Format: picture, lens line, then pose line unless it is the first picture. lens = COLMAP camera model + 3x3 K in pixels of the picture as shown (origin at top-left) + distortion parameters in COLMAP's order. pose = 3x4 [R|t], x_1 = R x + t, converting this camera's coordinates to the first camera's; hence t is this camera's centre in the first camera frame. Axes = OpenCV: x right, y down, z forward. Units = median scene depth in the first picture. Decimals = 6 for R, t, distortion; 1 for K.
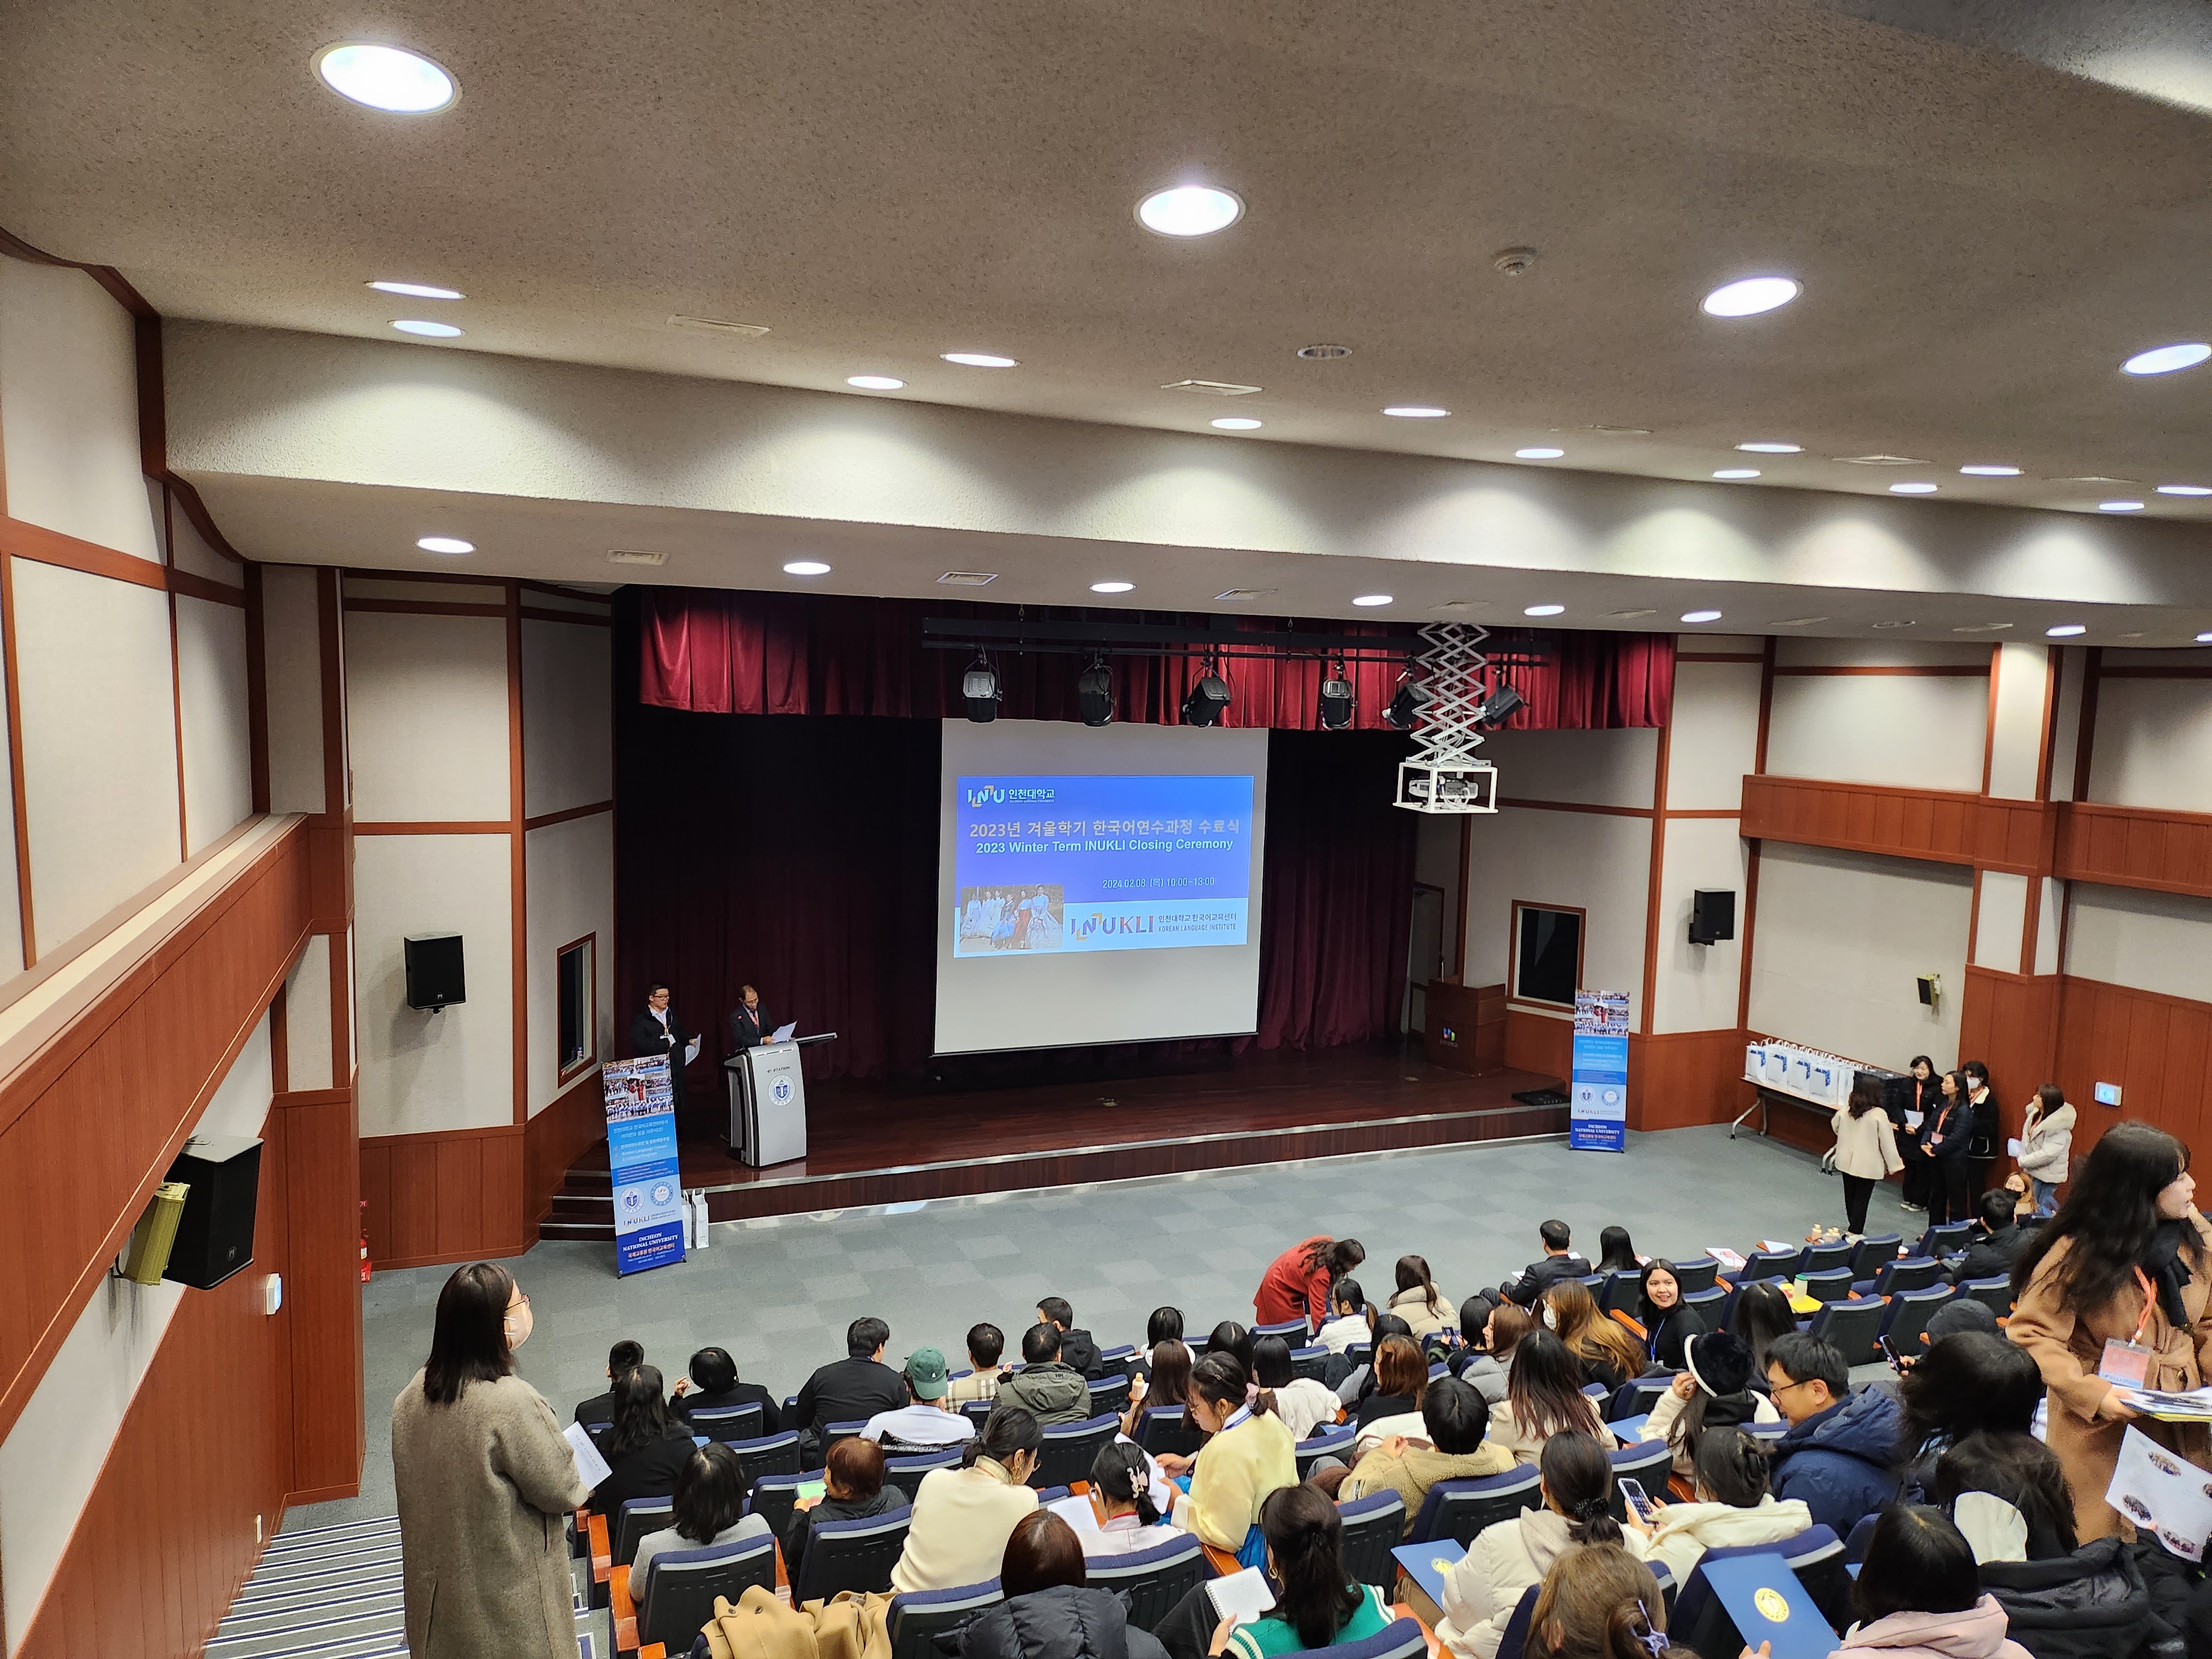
lens RADIAL K [[1561.8, 0, 1122.1], [0, 1561.8, 841.3], [0, 0, 1]] dist [0.077096, -0.079205]
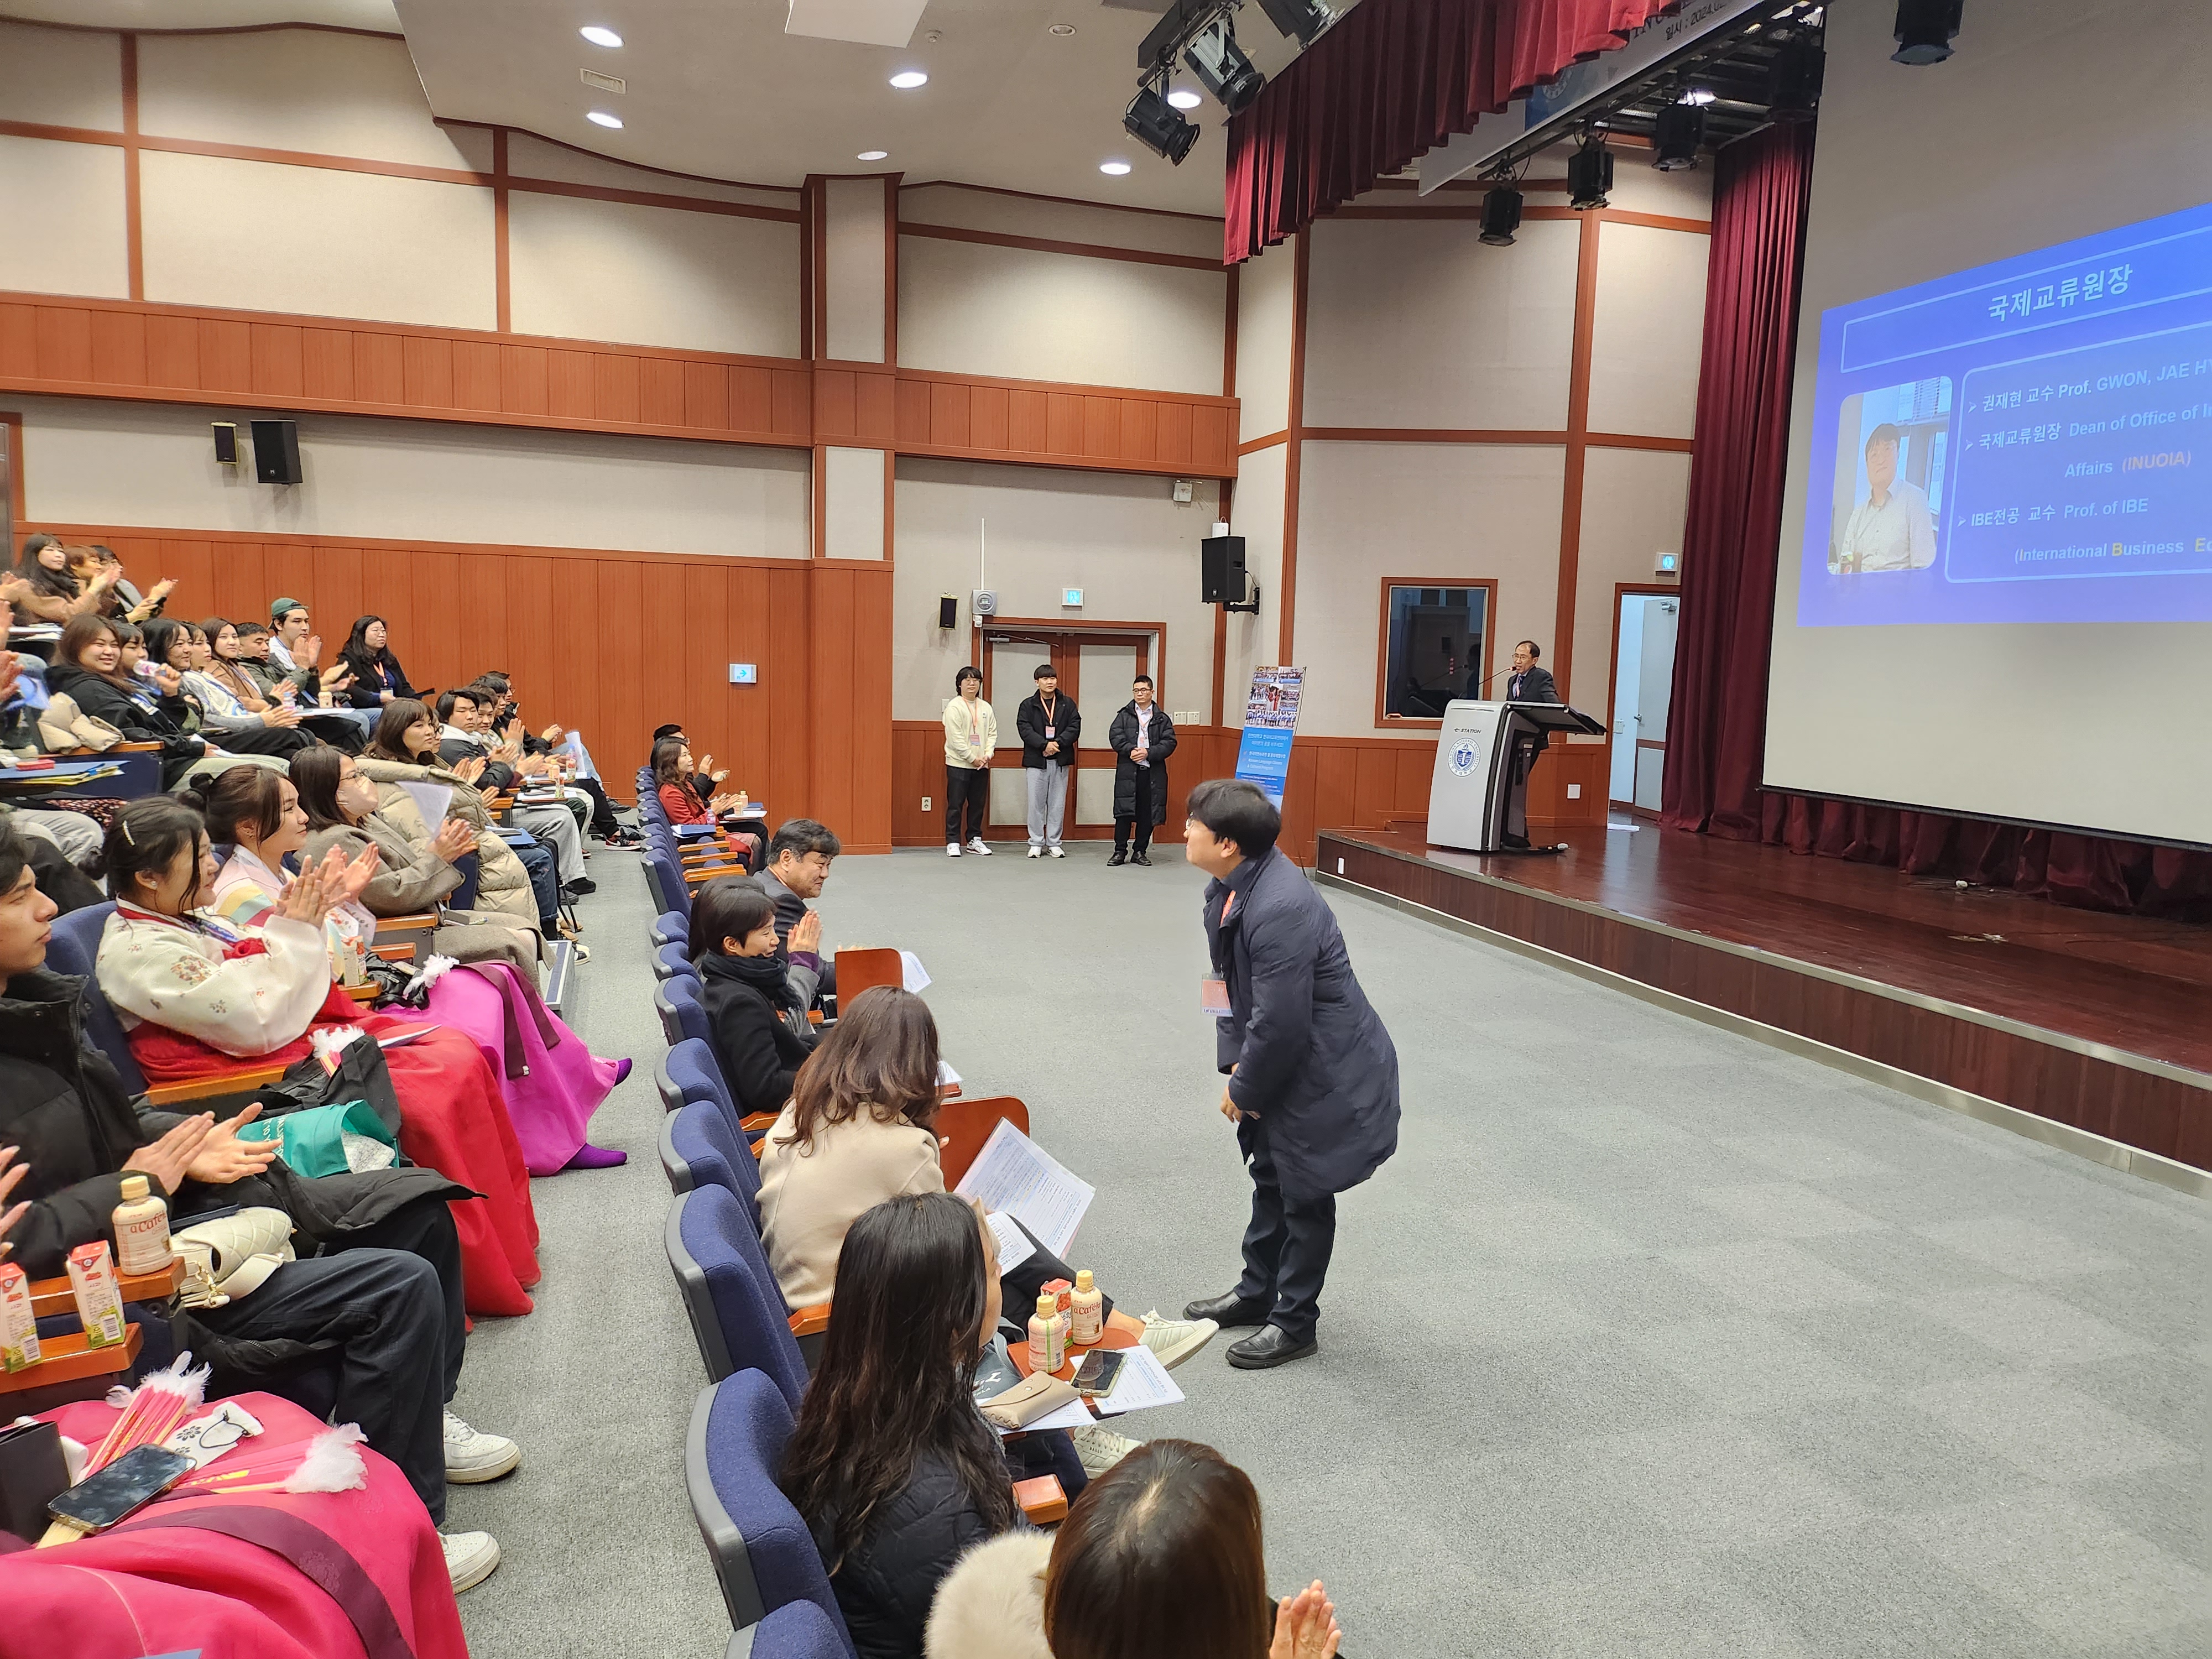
lens RADIAL K [[1561.8, 0, 1148.6], [0, 1561.8, 811.3], [0, 0, 1]] dist [0.077096, -0.079205]
pose [[-0.074840, 0.070430, -0.994705, 0.504347], [-0.135394, 0.987548, 0.080110, 0.126810], [0.987961, 0.140672, -0.064372, 0.790686]]
